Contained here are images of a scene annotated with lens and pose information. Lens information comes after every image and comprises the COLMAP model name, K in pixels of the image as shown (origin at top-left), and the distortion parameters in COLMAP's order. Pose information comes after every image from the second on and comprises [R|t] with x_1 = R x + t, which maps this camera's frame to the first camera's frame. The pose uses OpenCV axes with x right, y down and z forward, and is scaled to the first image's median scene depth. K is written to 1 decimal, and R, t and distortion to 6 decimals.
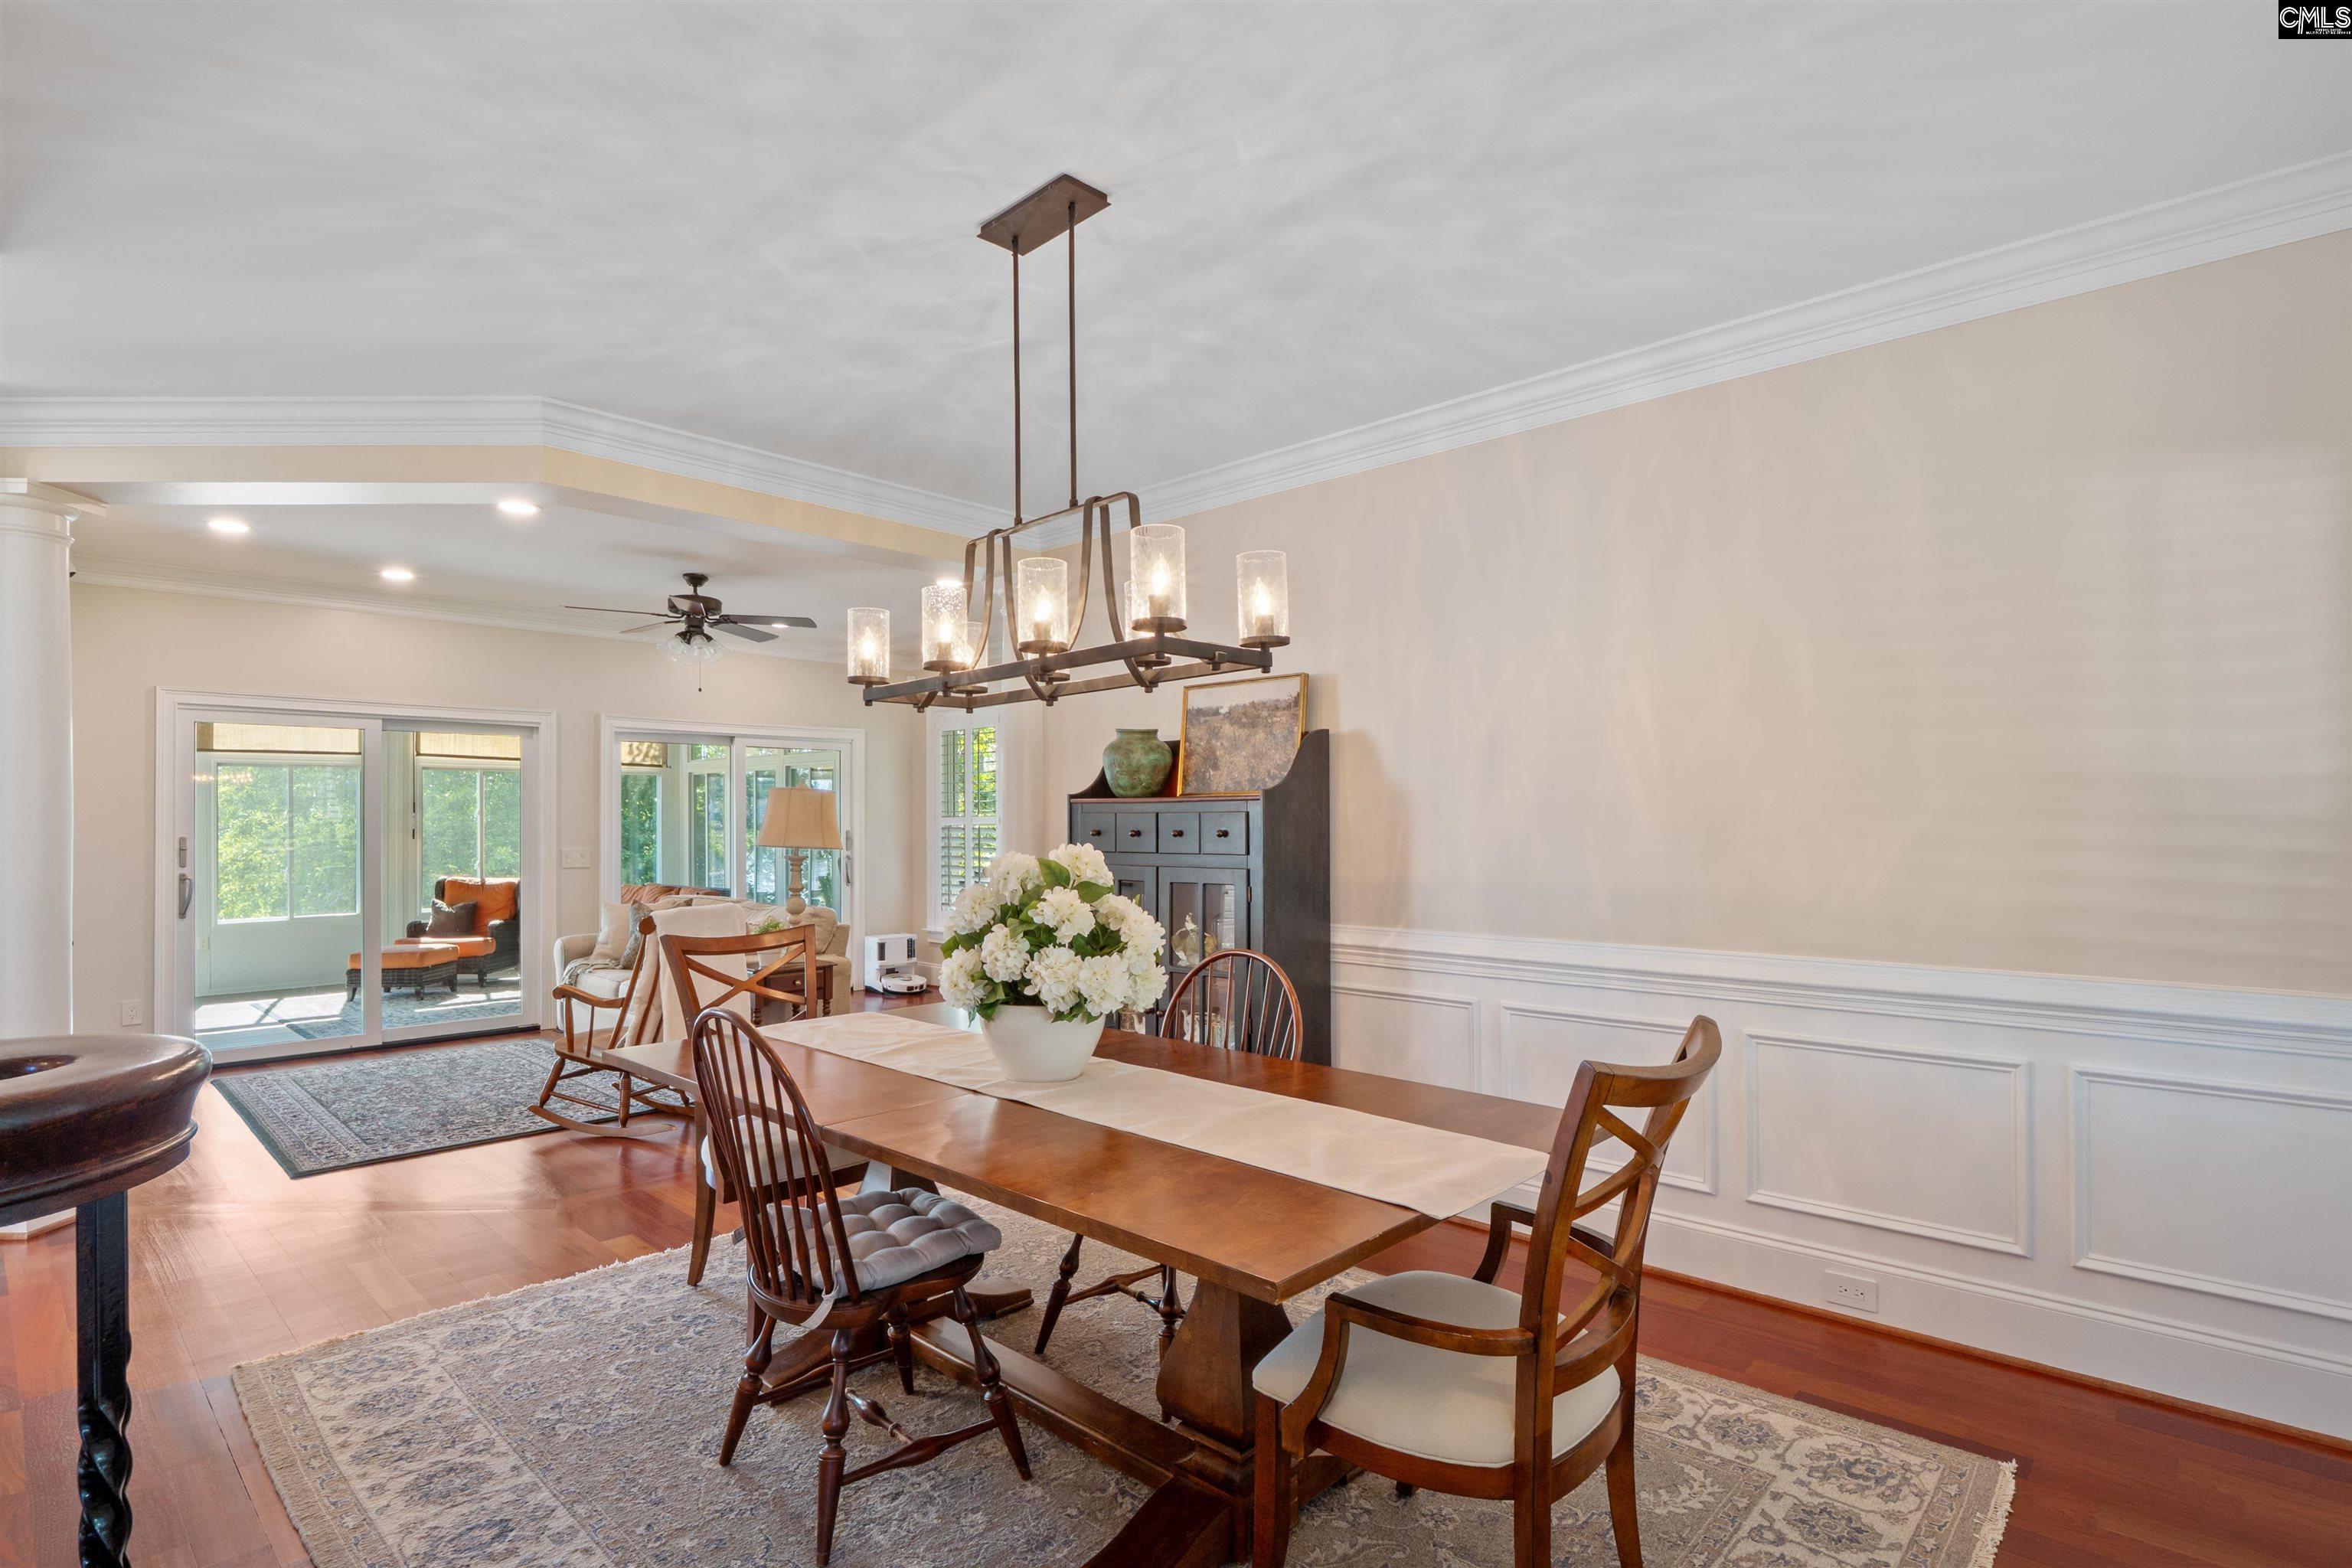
lens RADIAL K [[1127.4, 0, 1178.5], [0, 1127.4, 798.9], [0, 0, 1]] dist [-0.007130, -0.002092]
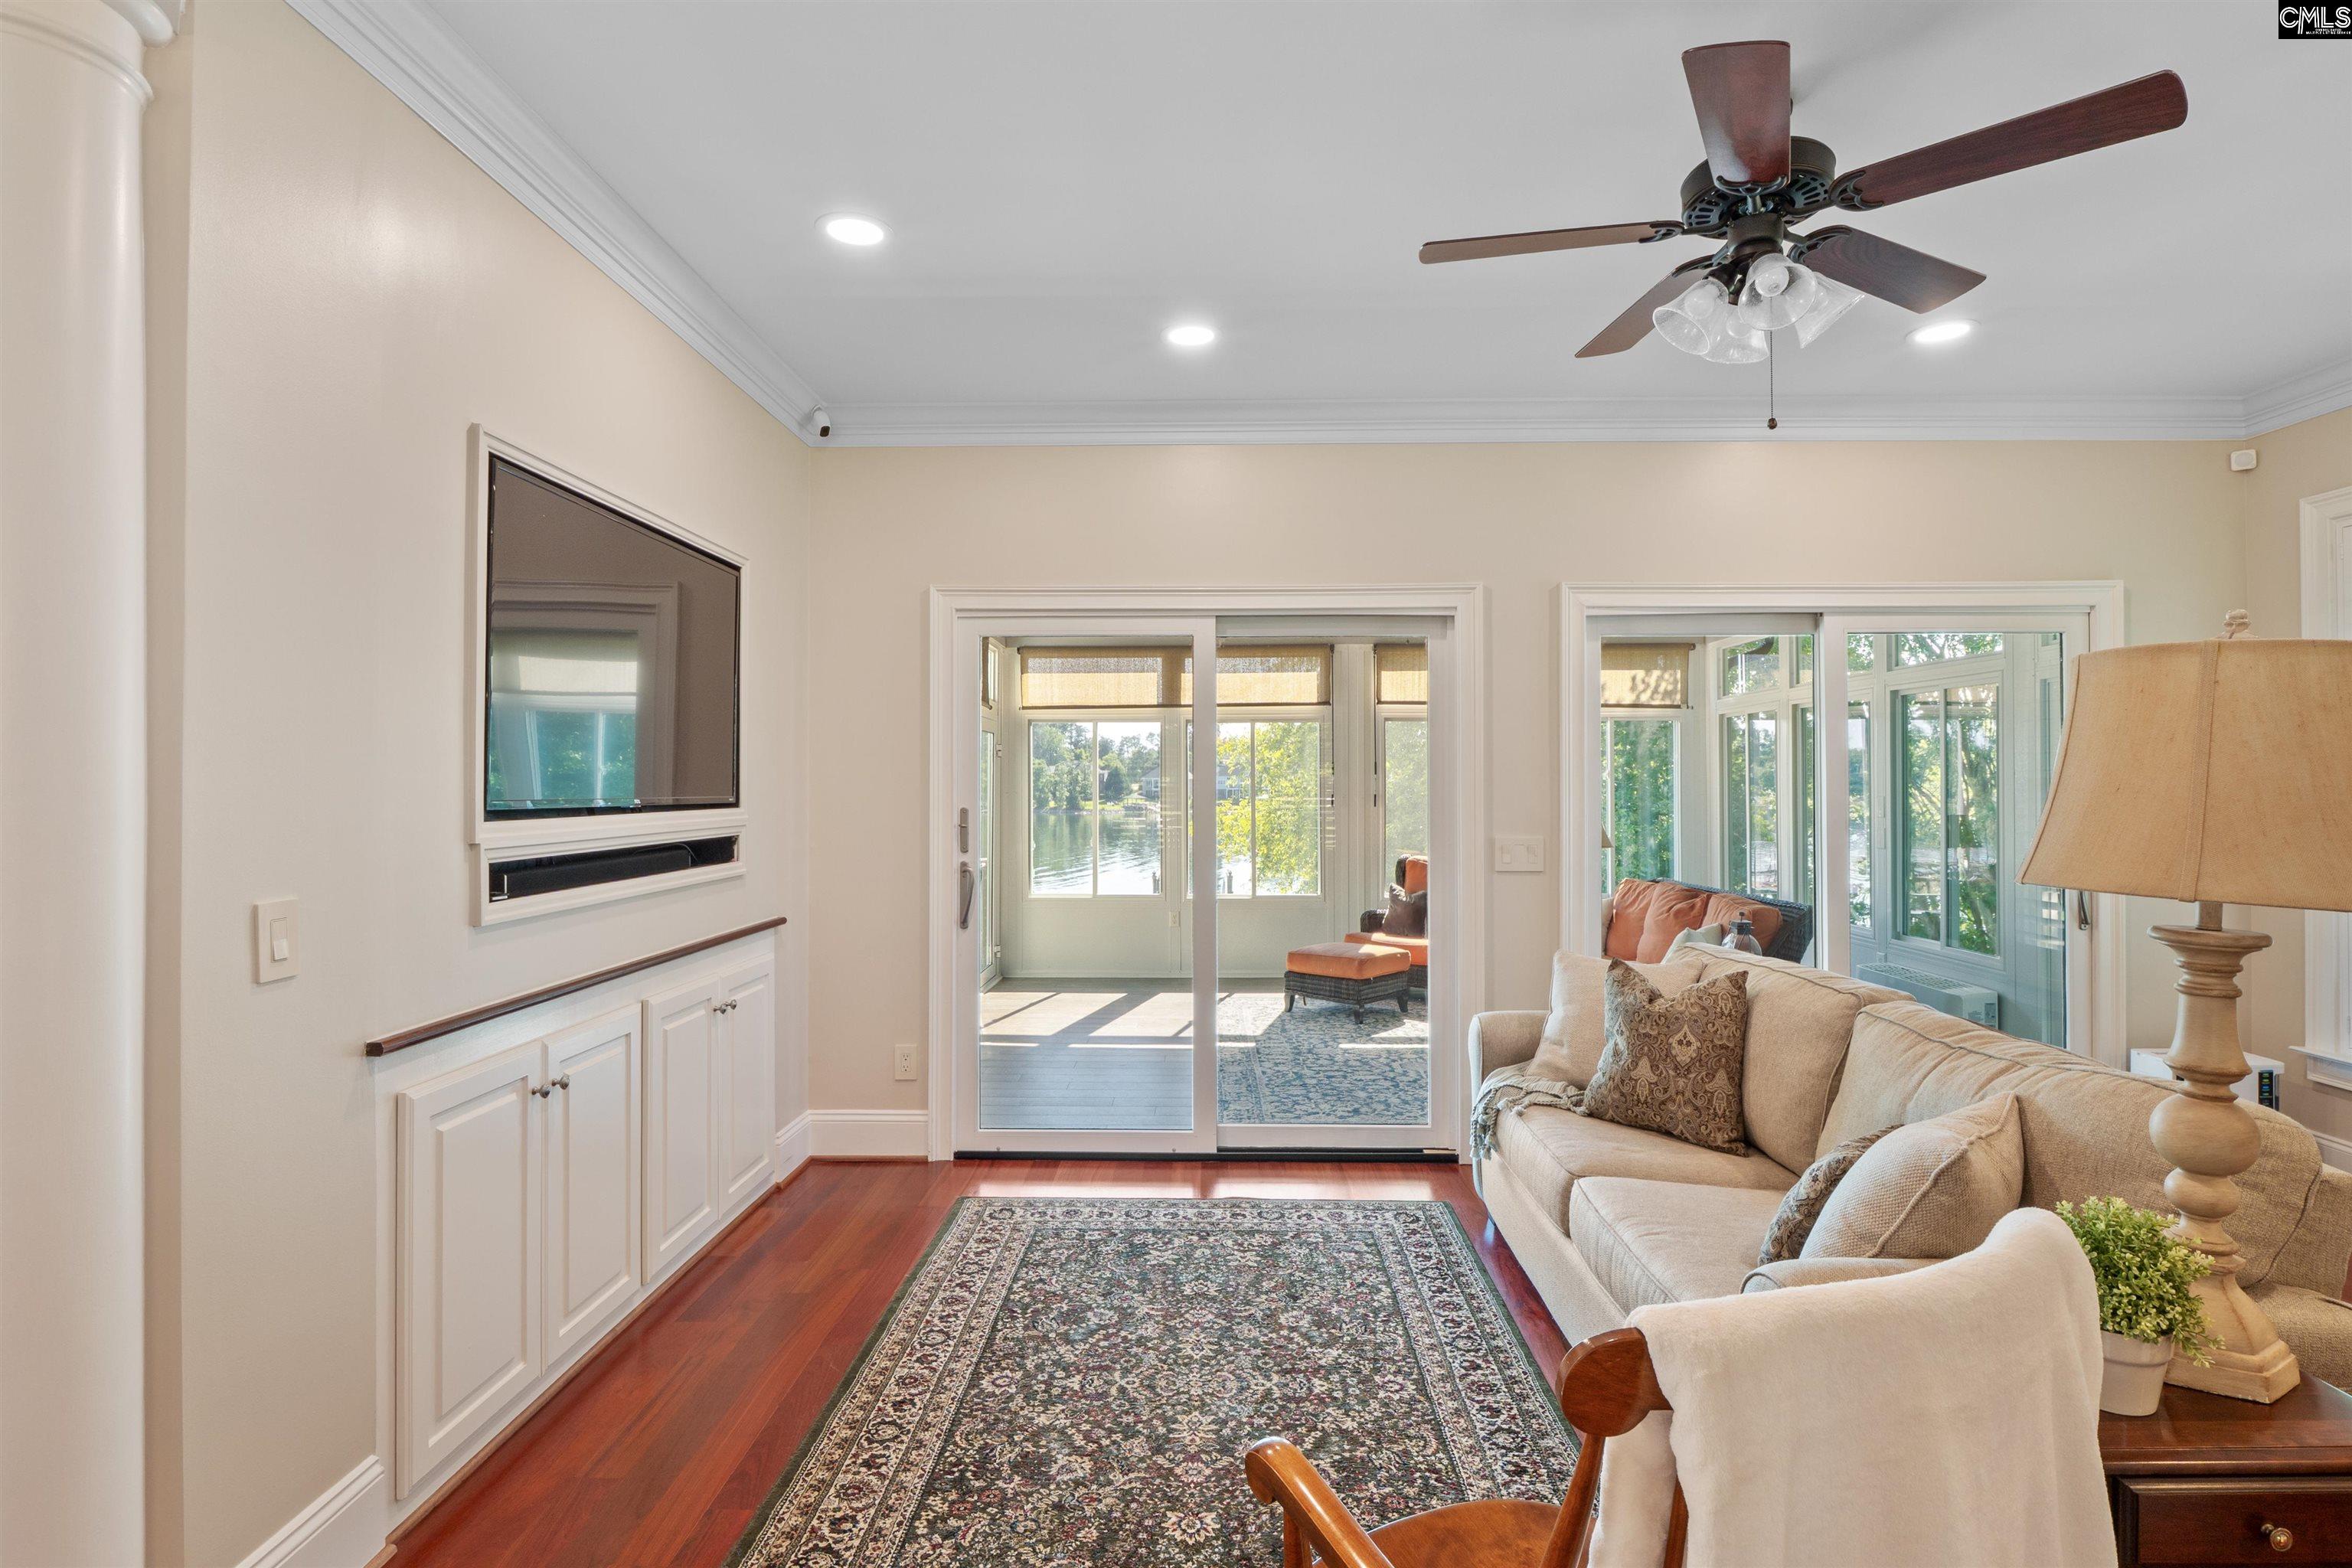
lens RADIAL K [[1127.4, 0, 1184.4], [0, 1127.4, 776.0], [0, 0, 1]] dist [-0.007130, -0.002092]
pose [[0.662259, -0.002543, -0.749271, -0.185233], [0.011419, 0.999912, 0.006699, 0.007454], [0.749188, -0.012992, 0.662230, 0.409620]]
